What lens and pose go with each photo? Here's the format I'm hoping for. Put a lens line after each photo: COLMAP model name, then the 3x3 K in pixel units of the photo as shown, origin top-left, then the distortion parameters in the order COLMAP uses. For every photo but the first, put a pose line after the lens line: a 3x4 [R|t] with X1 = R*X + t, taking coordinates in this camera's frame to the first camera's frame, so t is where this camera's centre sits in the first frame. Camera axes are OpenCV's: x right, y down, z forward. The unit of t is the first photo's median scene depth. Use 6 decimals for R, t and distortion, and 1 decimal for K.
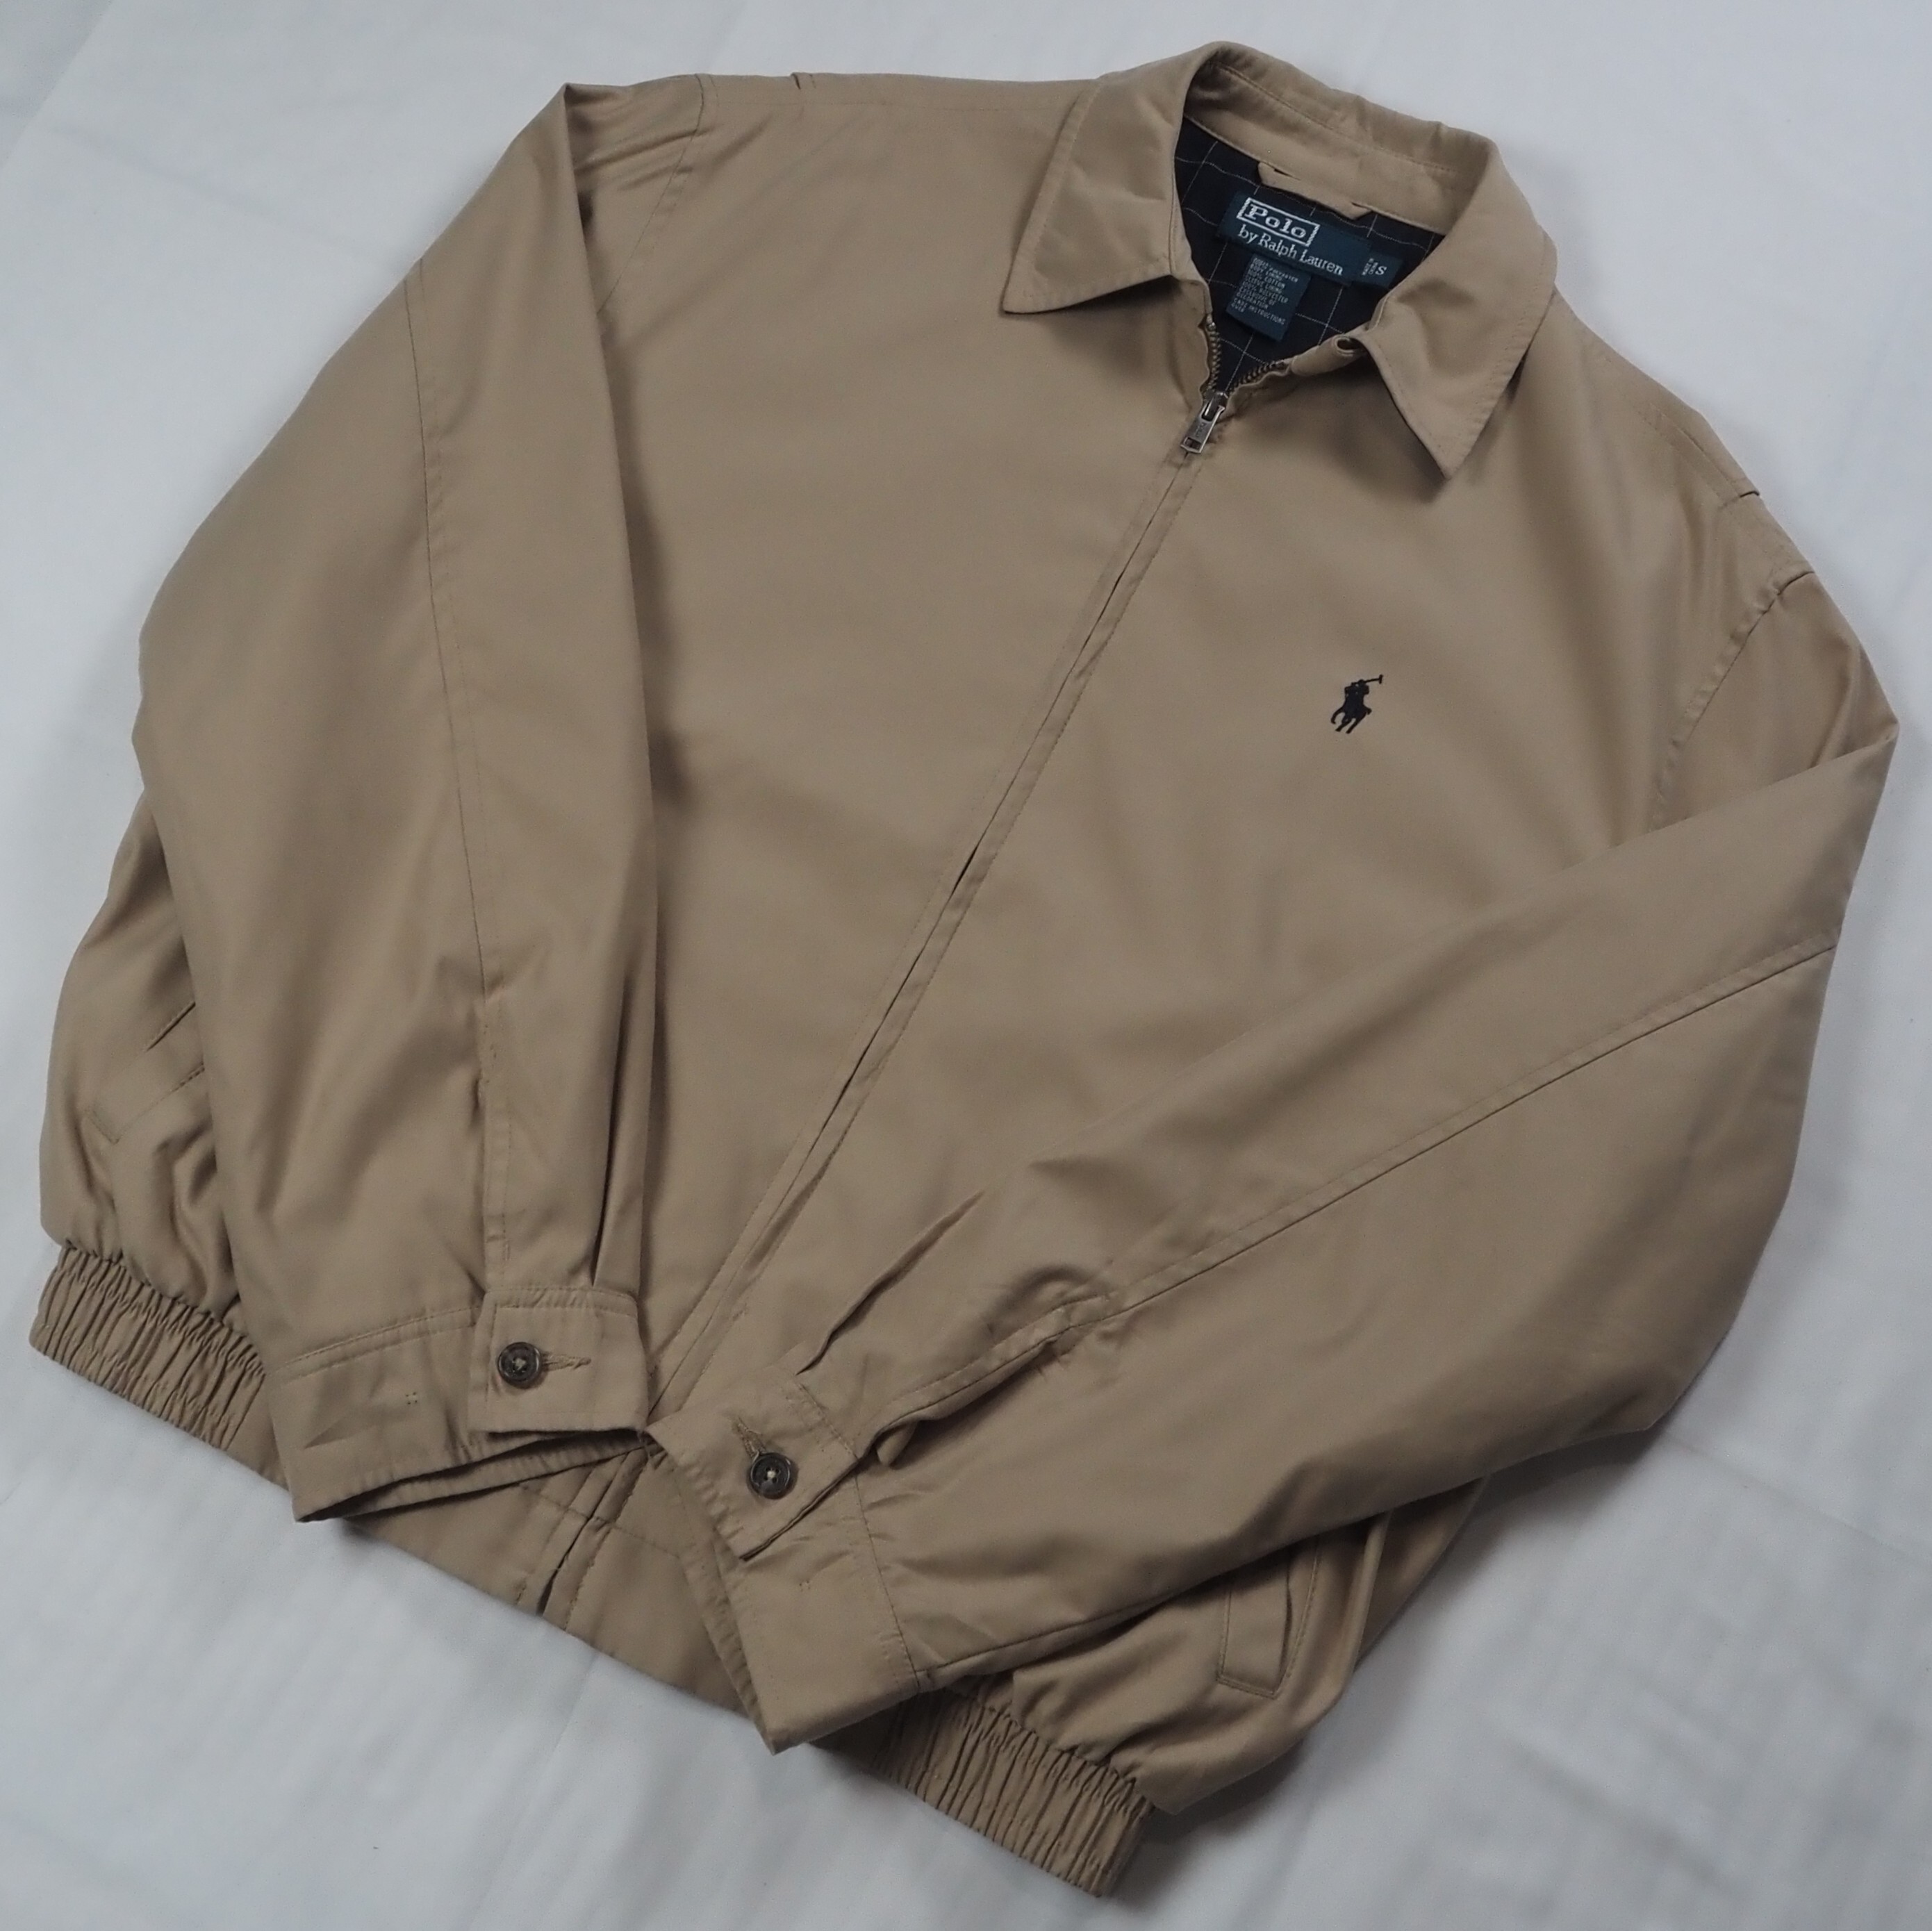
lens RADIAL K [[2714.7, 0, 998.7], [0, 2714.7, 942.0], [0, 0, 1]] dist [-0.020776, -0.103237]
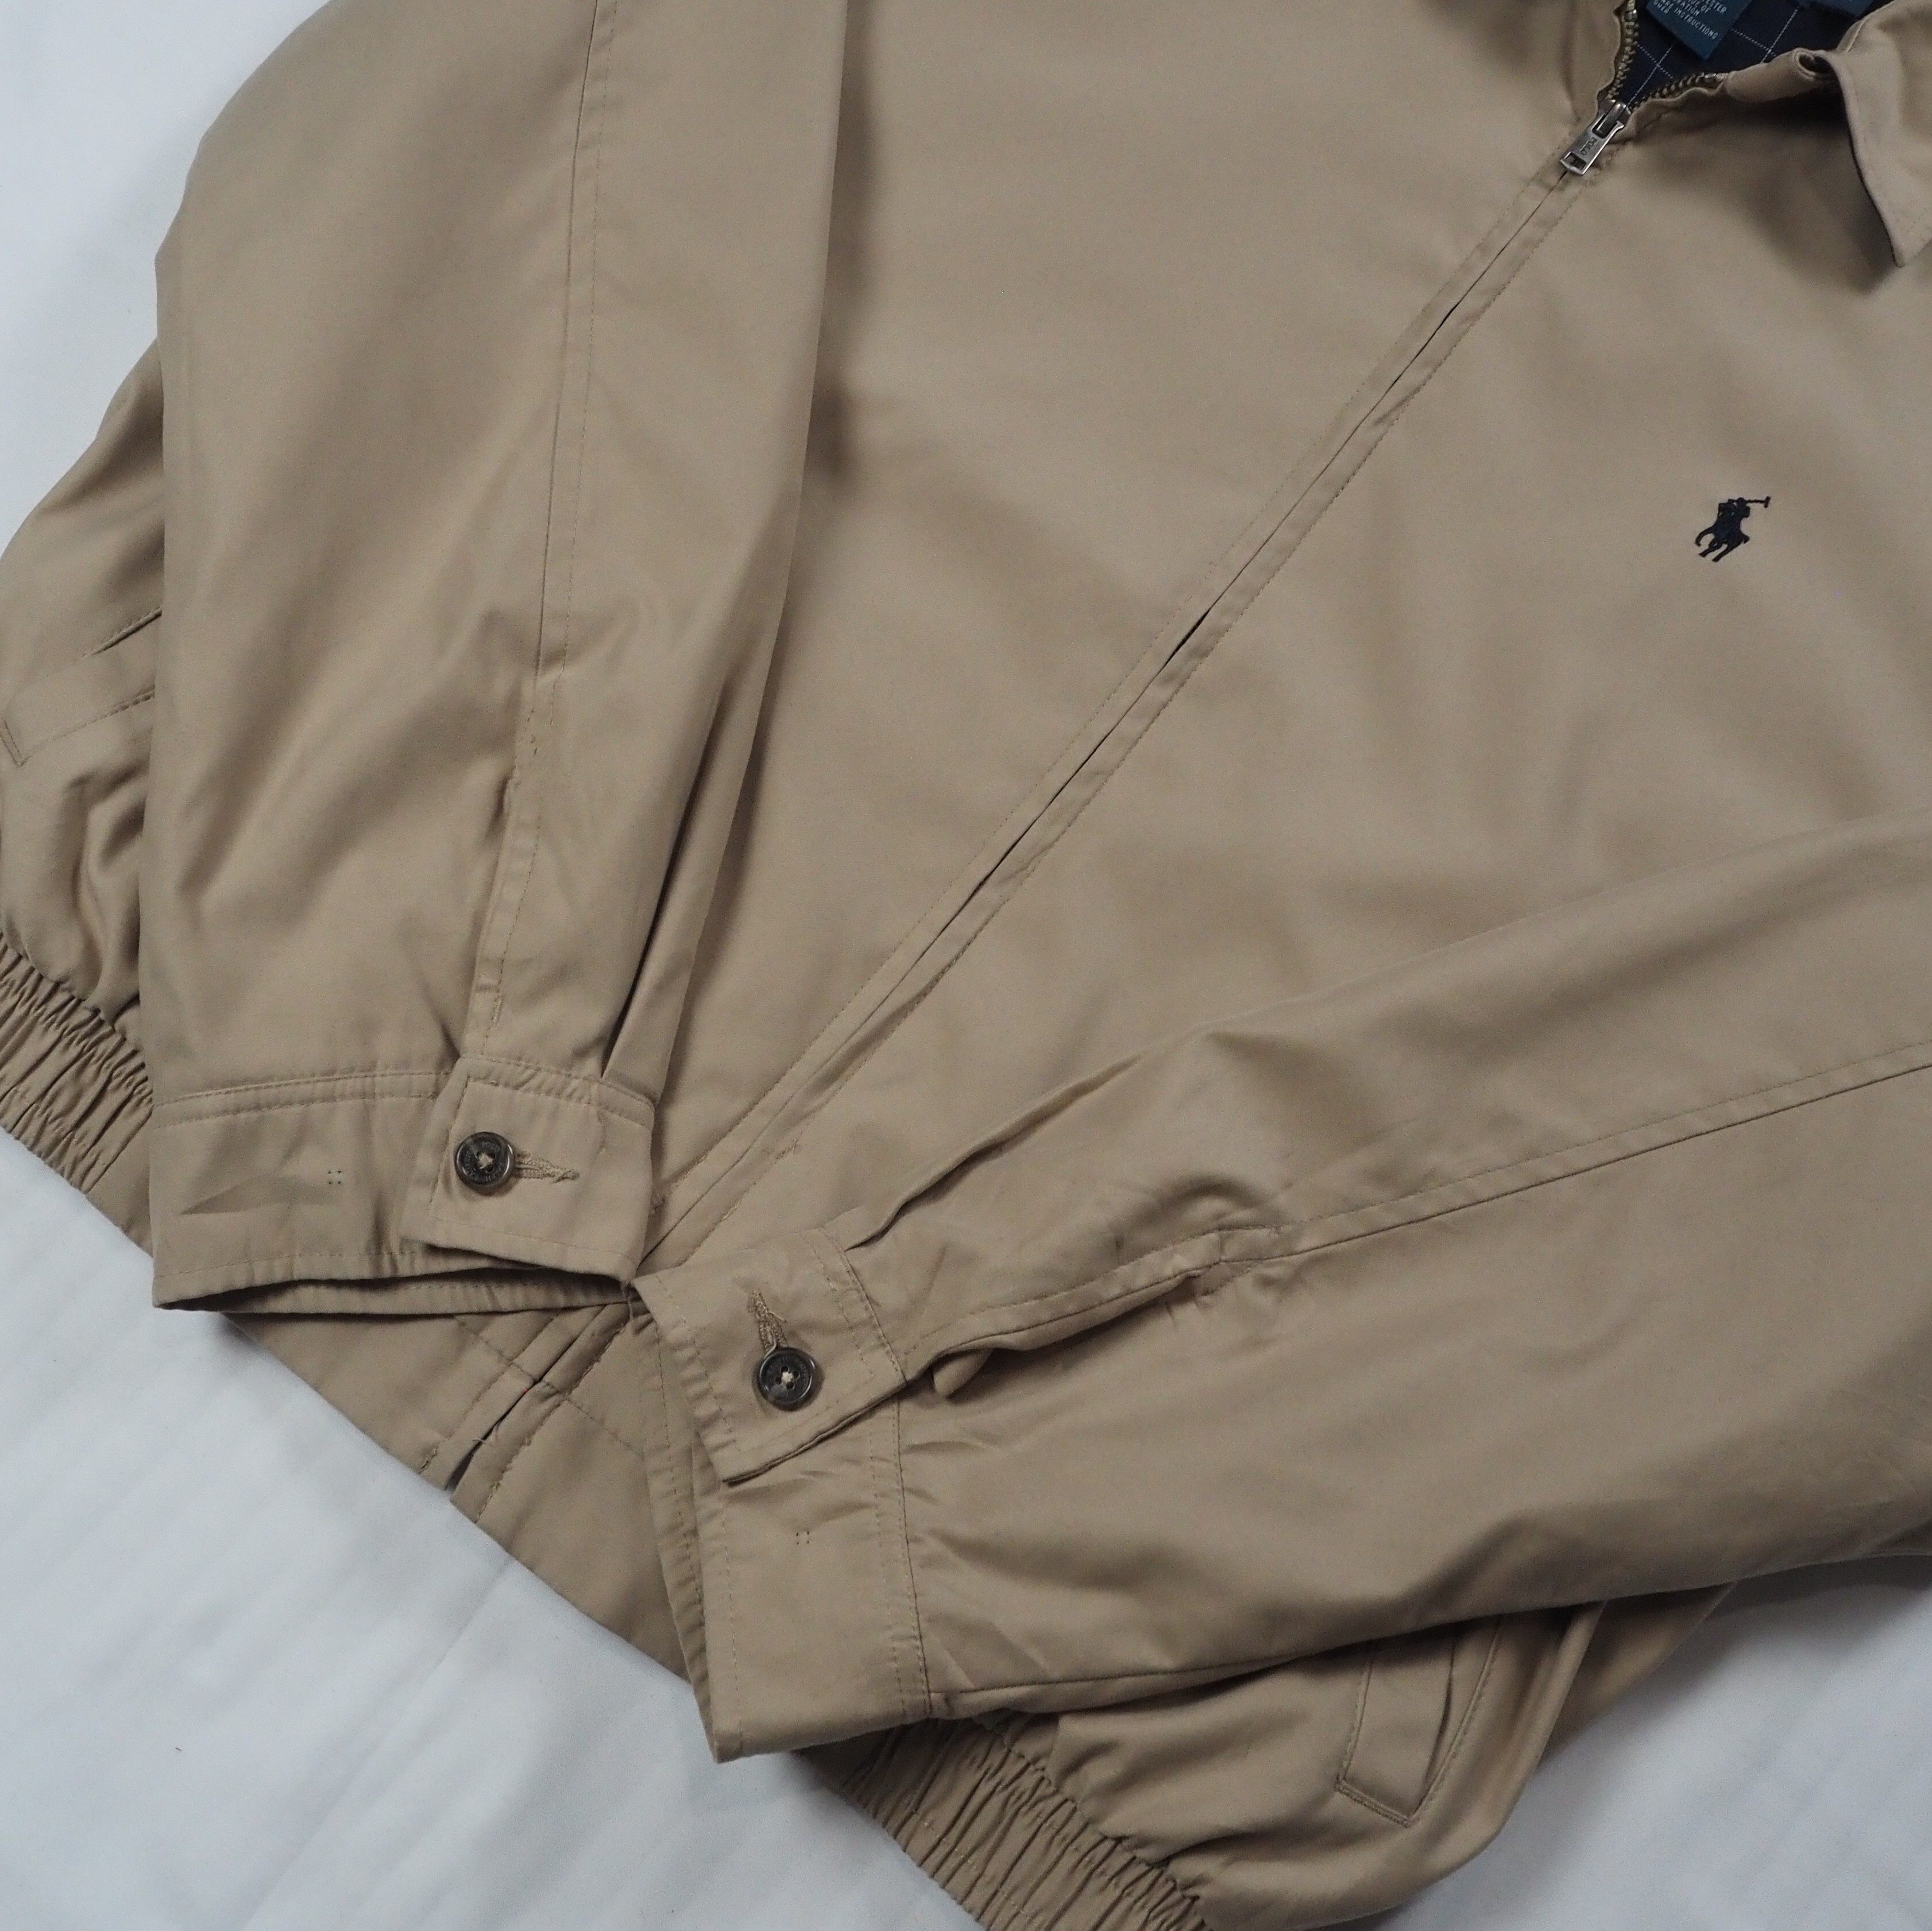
lens RADIAL K [[2405.7, 0, 966.0], [0, 2405.7, 965.5], [0, 0, 1]] dist [-0.017915, -0.009694]
pose [[0.979553, 0.198402, -0.033351, -0.035265], [-0.195665, 0.978061, 0.071497, 0.029647], [0.046805, -0.063509, 0.996883, 0.344814]]
